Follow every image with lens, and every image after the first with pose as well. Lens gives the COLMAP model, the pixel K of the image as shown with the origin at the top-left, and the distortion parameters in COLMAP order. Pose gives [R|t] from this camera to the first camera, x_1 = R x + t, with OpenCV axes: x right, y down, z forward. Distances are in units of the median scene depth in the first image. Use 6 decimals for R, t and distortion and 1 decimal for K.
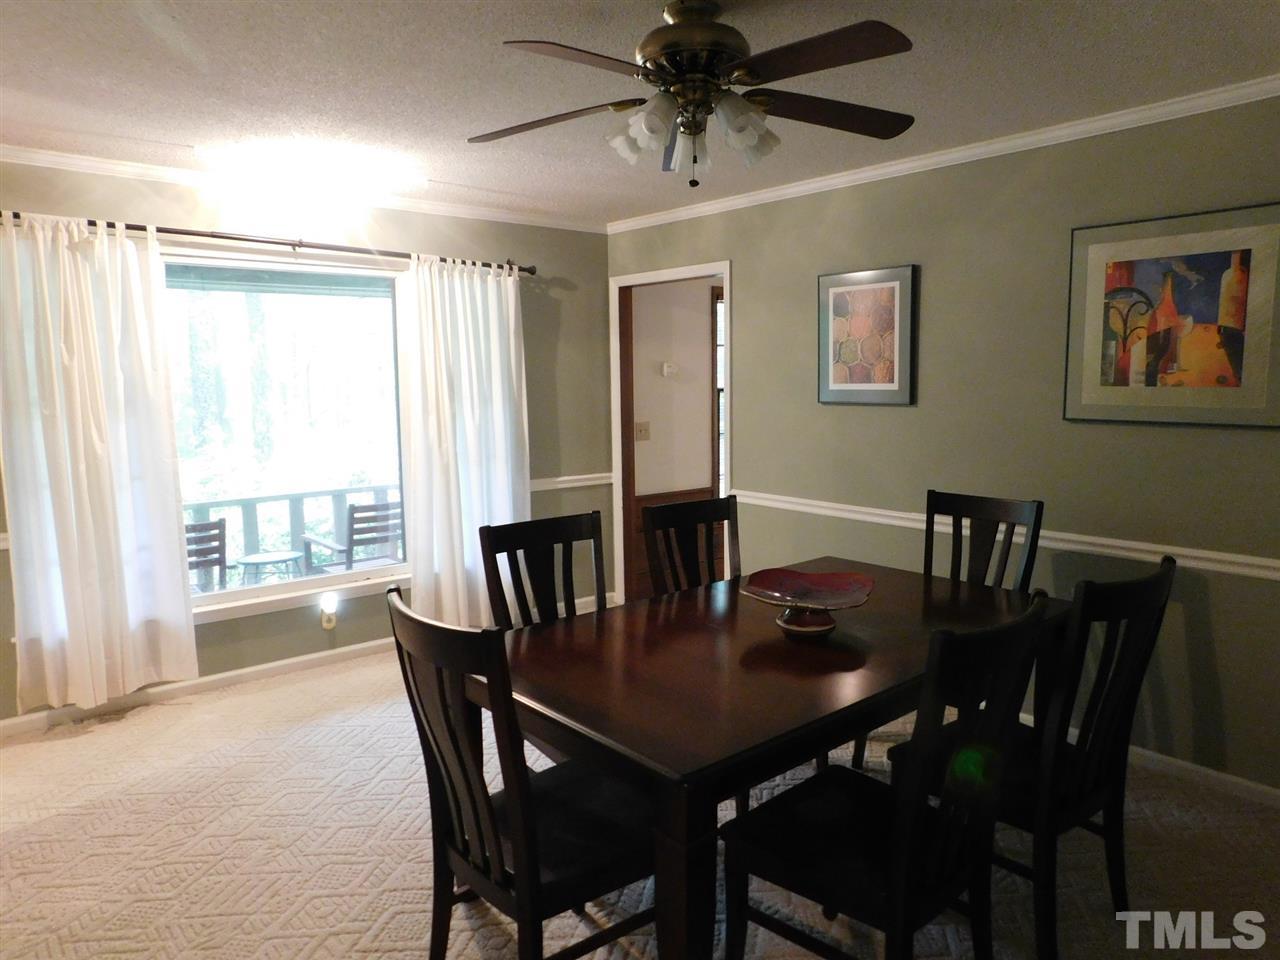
lens RADIAL K [[848.8, 0, 641.9], [0, 848.8, 480.3], [0, 0, 1]] dist [-0.074866, 0.059963]
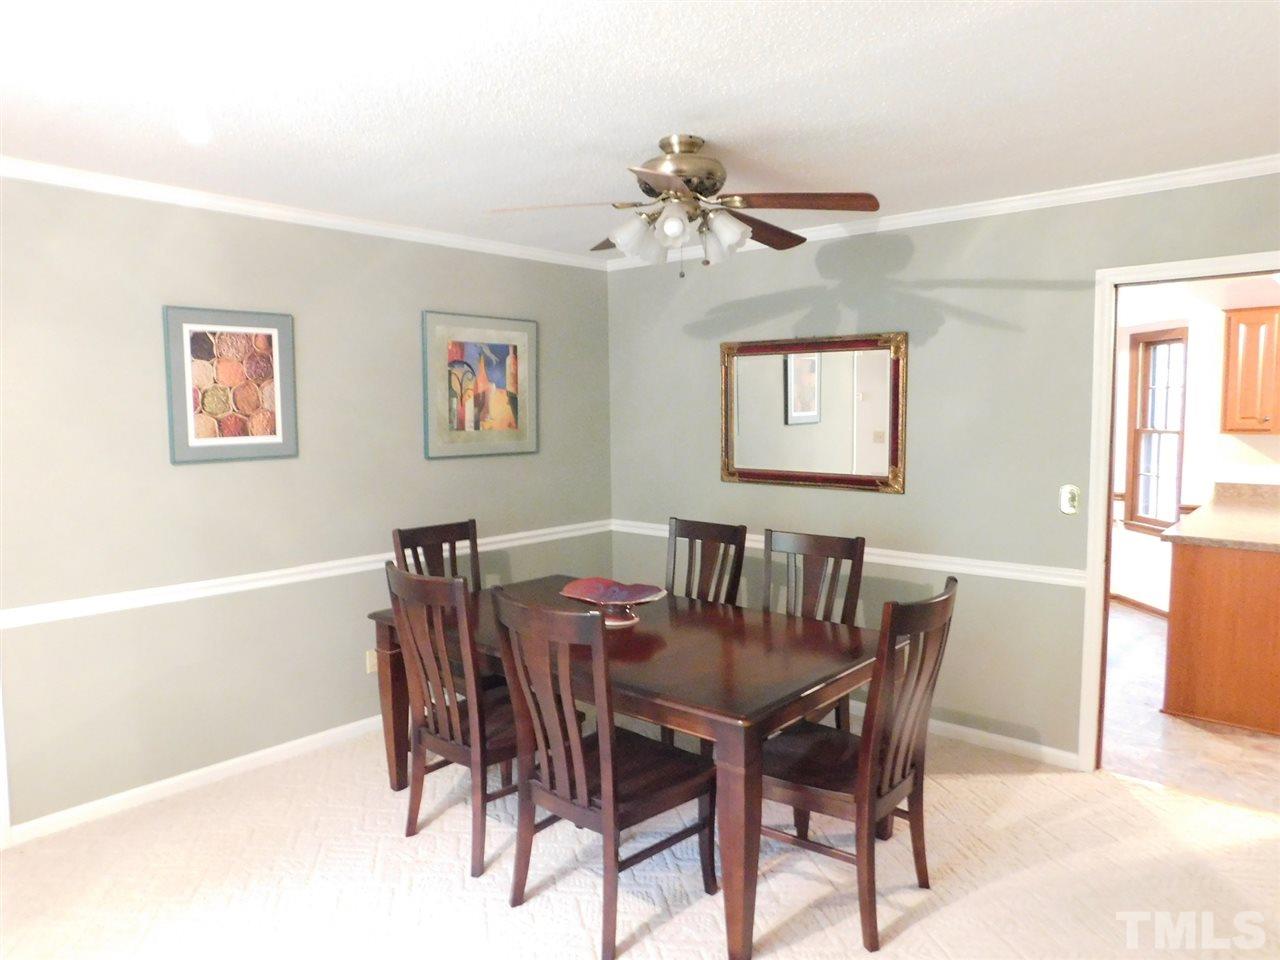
lens RADIAL K [[848.8, 0, 641.9], [0, 848.8, 480.3], [0, 0, 1]] dist [-0.074866, 0.059963]
pose [[-0.144464, -0.068656, 0.987125, -0.876148], [0.134934, 0.986904, 0.088388, -0.117131], [-0.980267, 0.145965, -0.133308, 0.918803]]
